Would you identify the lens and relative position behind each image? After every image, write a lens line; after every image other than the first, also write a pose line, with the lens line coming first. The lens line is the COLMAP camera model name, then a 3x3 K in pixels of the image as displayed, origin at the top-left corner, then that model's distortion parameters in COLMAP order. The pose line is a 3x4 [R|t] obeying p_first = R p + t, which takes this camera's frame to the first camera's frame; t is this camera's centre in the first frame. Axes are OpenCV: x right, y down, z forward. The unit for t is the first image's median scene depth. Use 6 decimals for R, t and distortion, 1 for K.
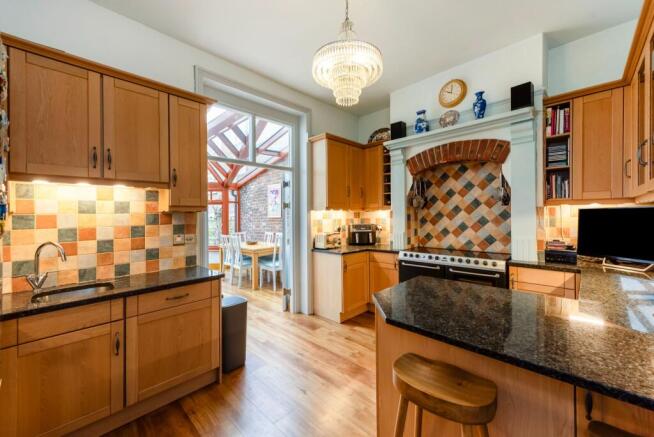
lens RADIAL K [[258.7, 0, 343.9], [0, 258.7, 216.8], [0, 0, 1]] dist [0.005588, 0.000067]
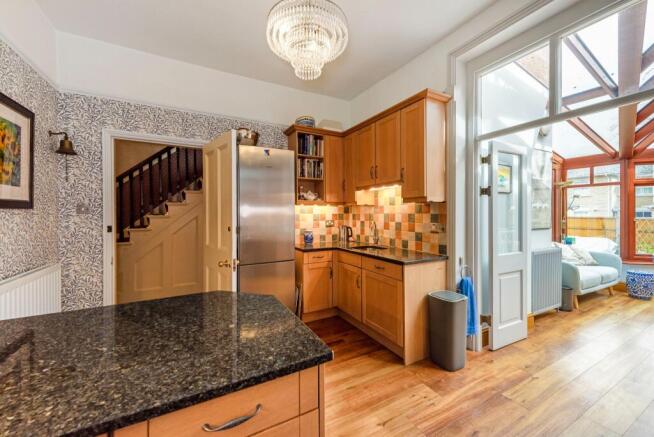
lens RADIAL K [[258.7, 0, 333.2], [0, 258.7, 209.2], [0, 0, 1]] dist [0.005588, 0.000067]
pose [[-0.331755, 0.006135, -0.943346, 0.231002], [0.003673, 0.999980, 0.005212, 0.001128], [0.943359, -0.001735, -0.331770, 0.413011]]
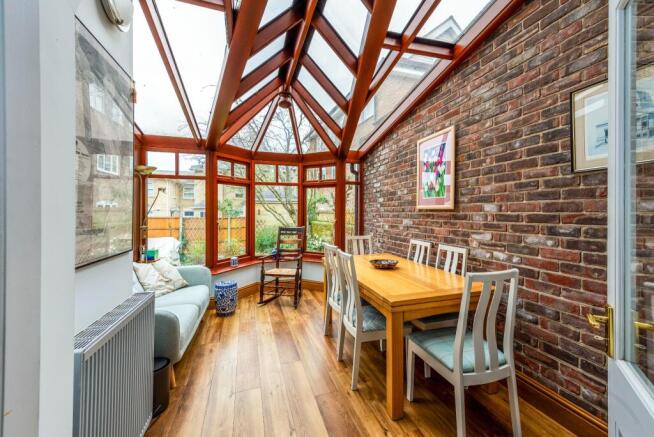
lens RADIAL K [[258.7, 0, 329.3], [0, 258.7, 212.3], [0, 0, 1]] dist [0.005588, 0.000067]
pose [[0.863399, 0.013485, -0.504341, -0.214205], [-0.013745, 0.999900, 0.003205, 0.010539], [0.504334, 0.004165, 0.863499, 0.568578]]
